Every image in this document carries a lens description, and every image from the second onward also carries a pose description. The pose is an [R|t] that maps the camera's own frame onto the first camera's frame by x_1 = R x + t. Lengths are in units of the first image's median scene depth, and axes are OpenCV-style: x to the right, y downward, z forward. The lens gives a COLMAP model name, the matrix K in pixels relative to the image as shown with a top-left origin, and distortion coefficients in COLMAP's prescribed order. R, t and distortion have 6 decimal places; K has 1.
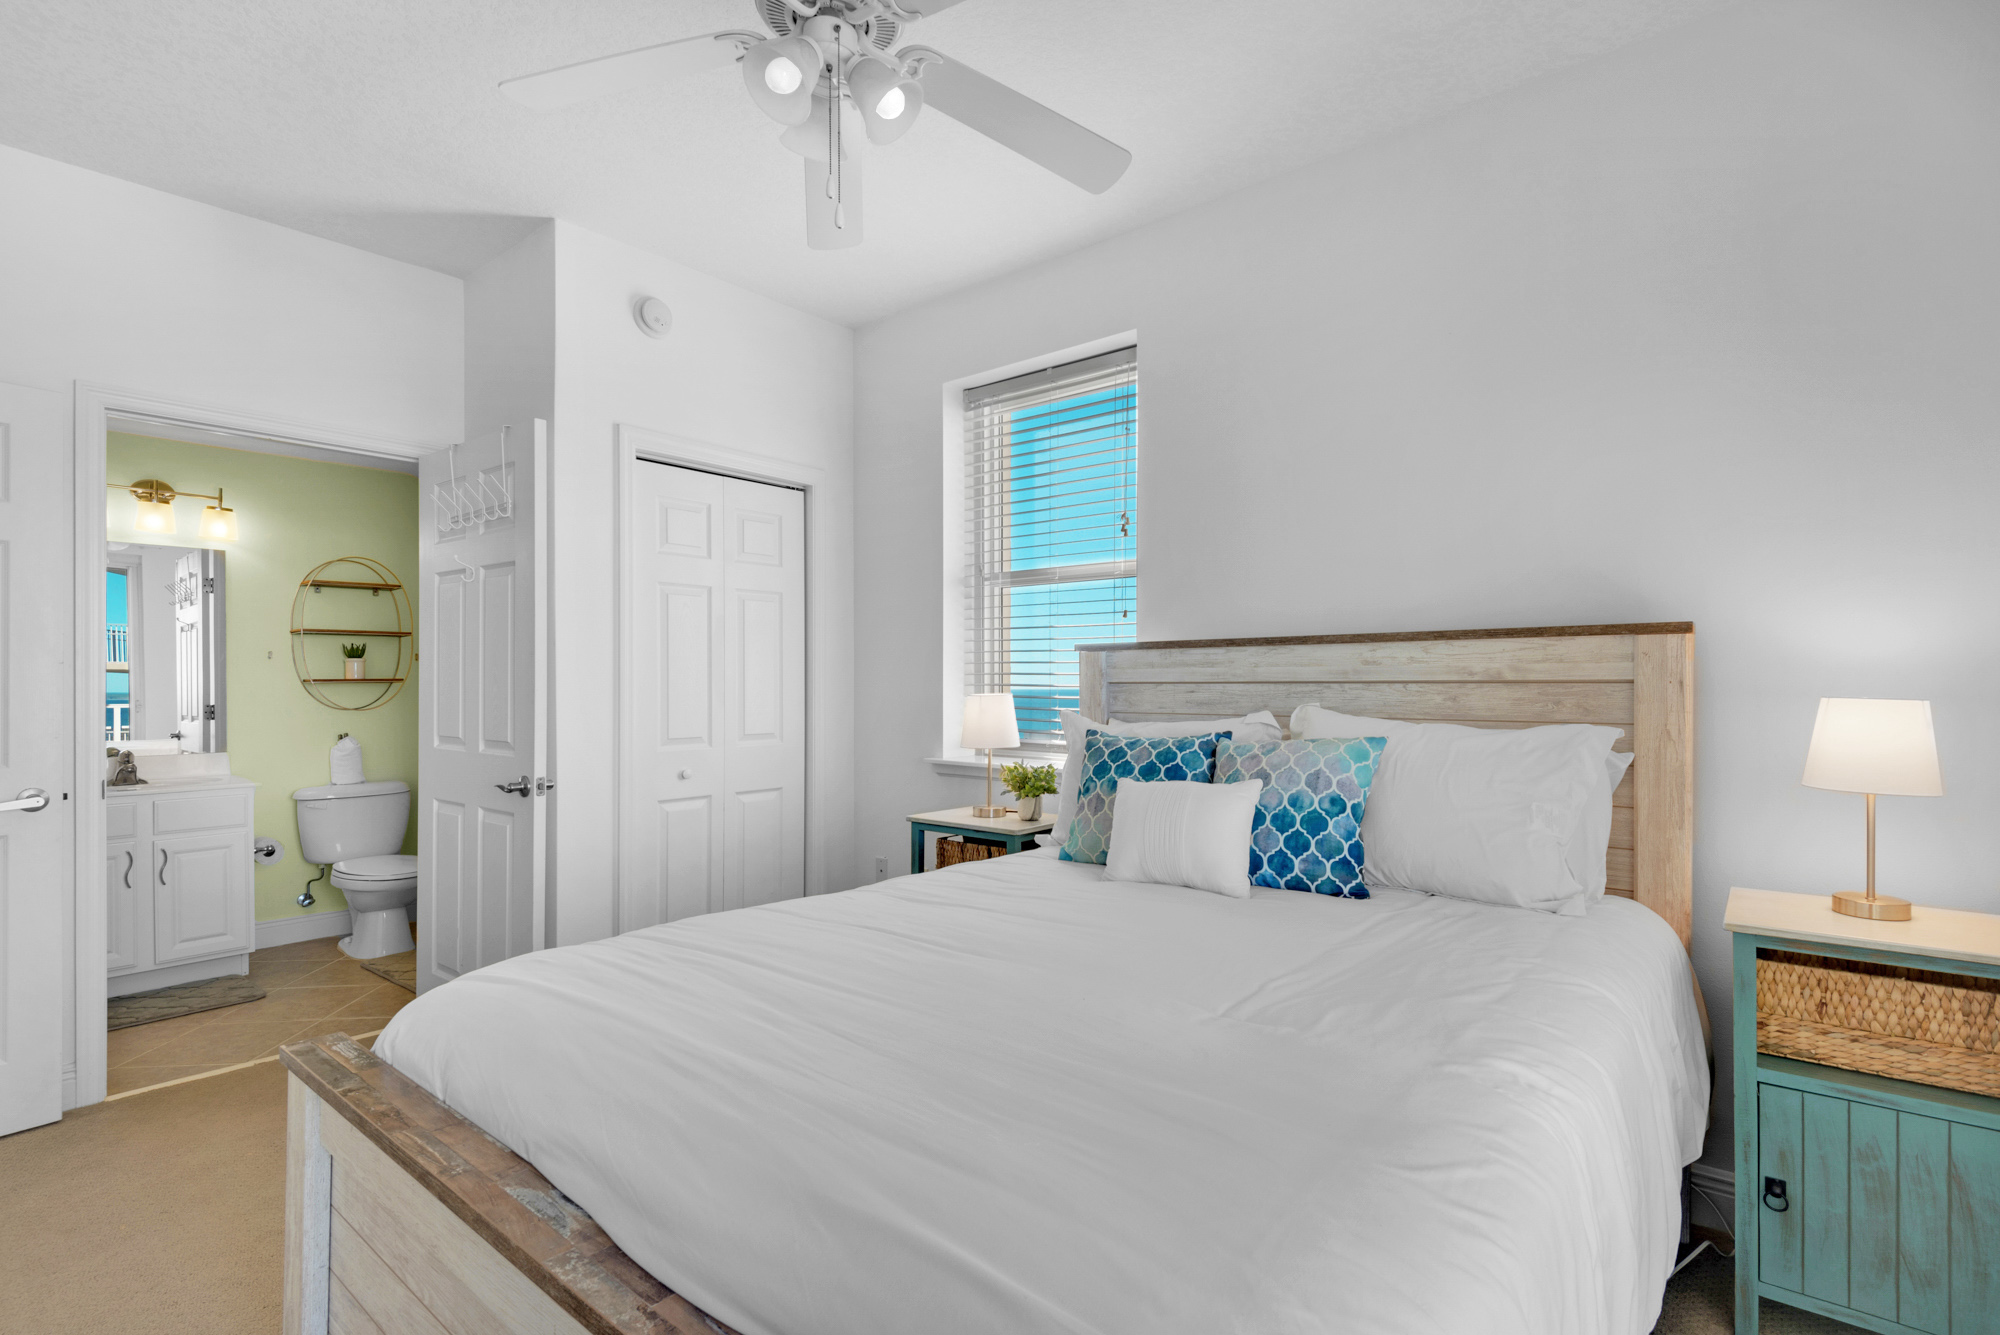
lens RADIAL K [[907.5, 0, 998.3], [0, 907.5, 668.2], [0, 0, 1]] dist [-0.014144, -0.000333]
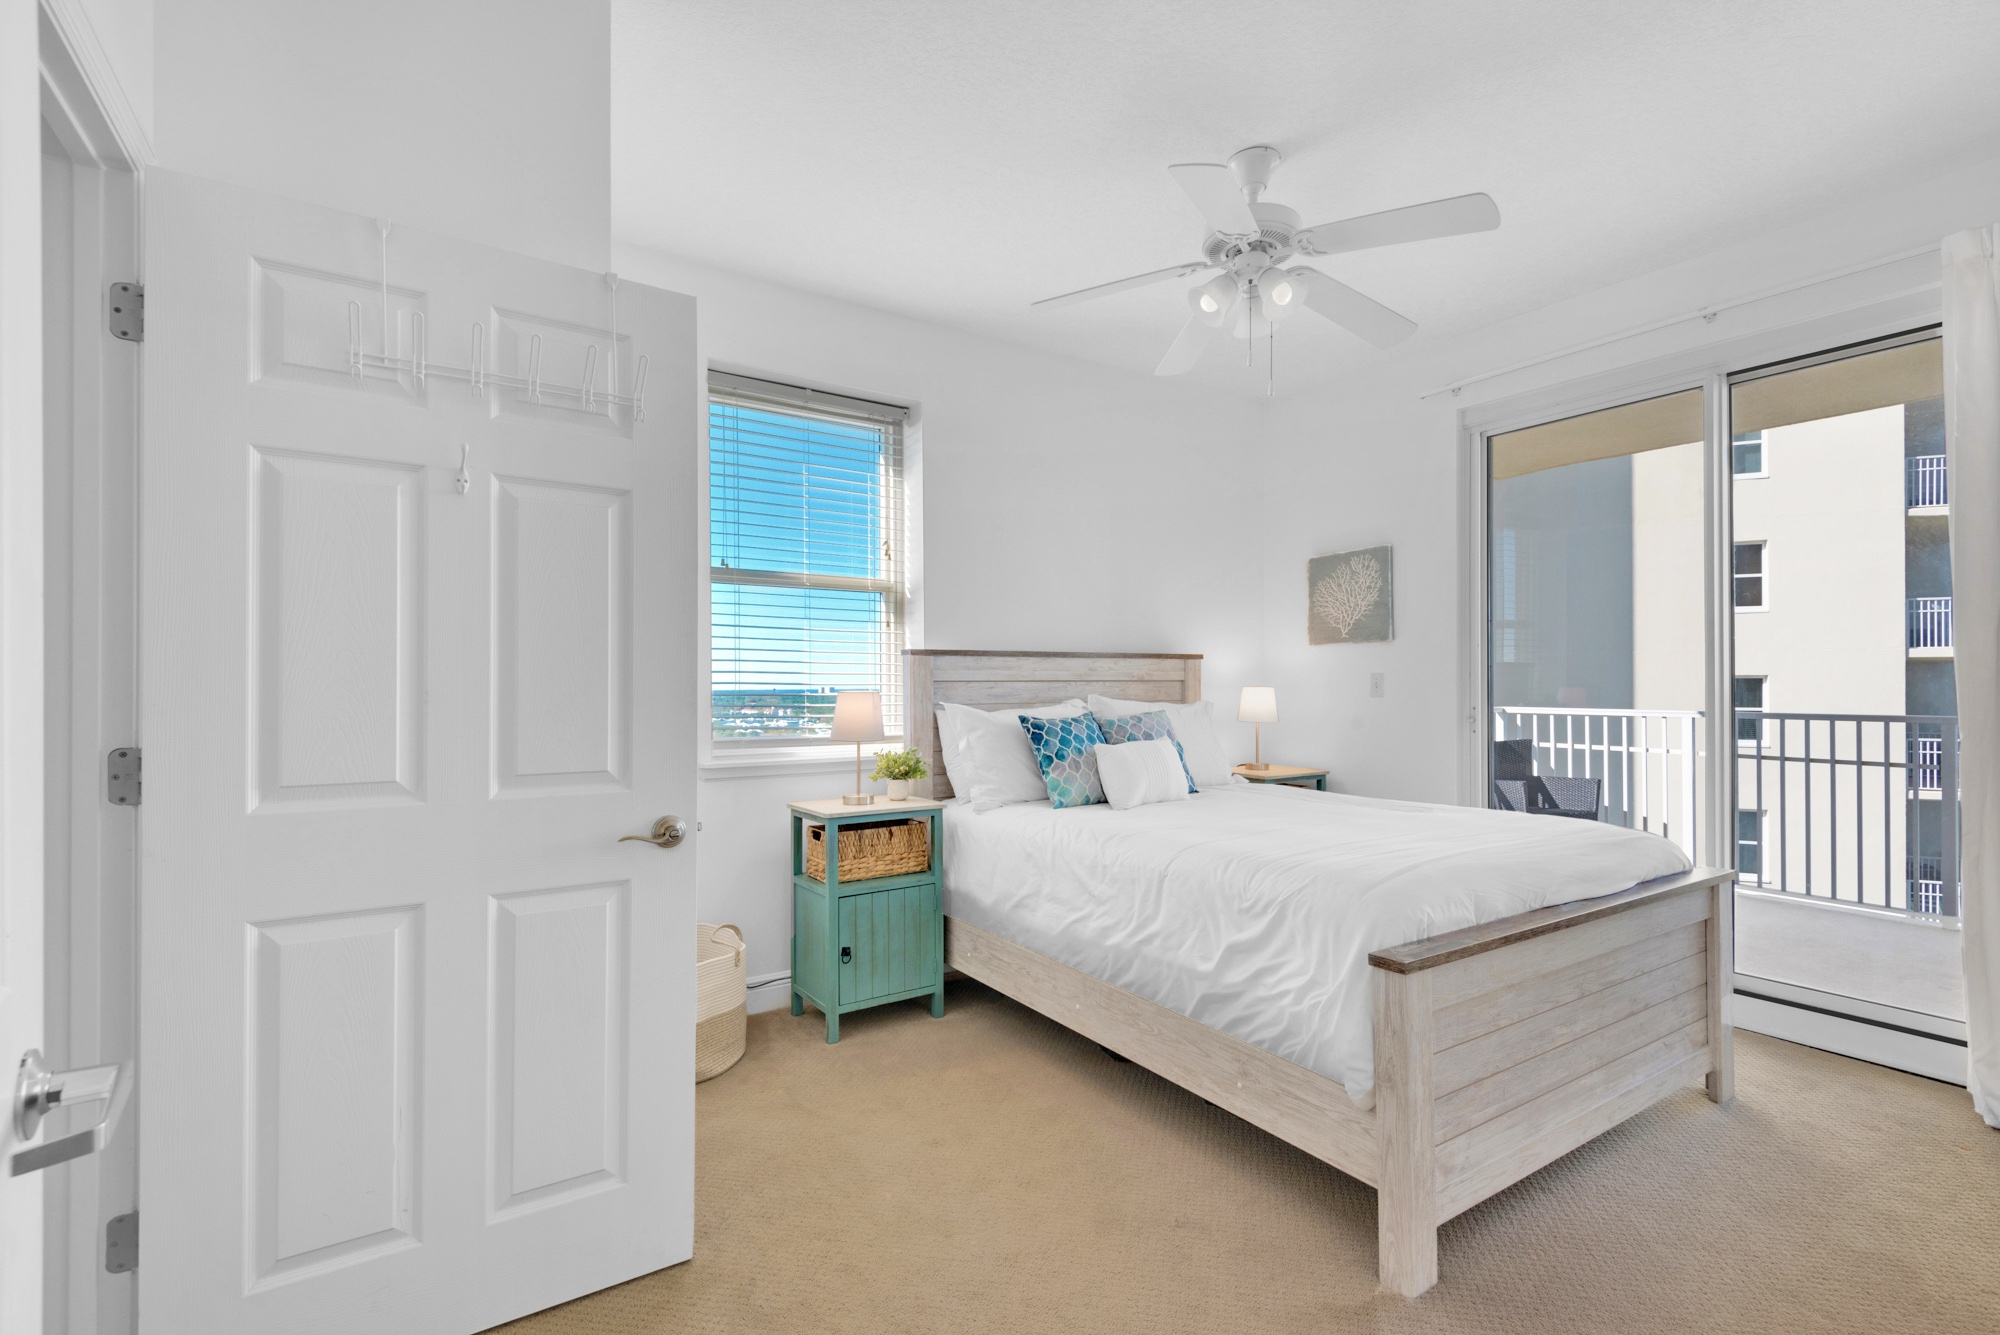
lens RADIAL K [[907.5, 0, 1002.4], [0, 907.5, 677.3], [0, 0, 1]] dist [-0.014144, -0.000333]
pose [[0.310917, 0.012043, 0.950361, -1.476989], [-0.011517, 0.999894, -0.008903, 0.029928], [-0.950367, -0.008177, 0.311022, 0.730096]]
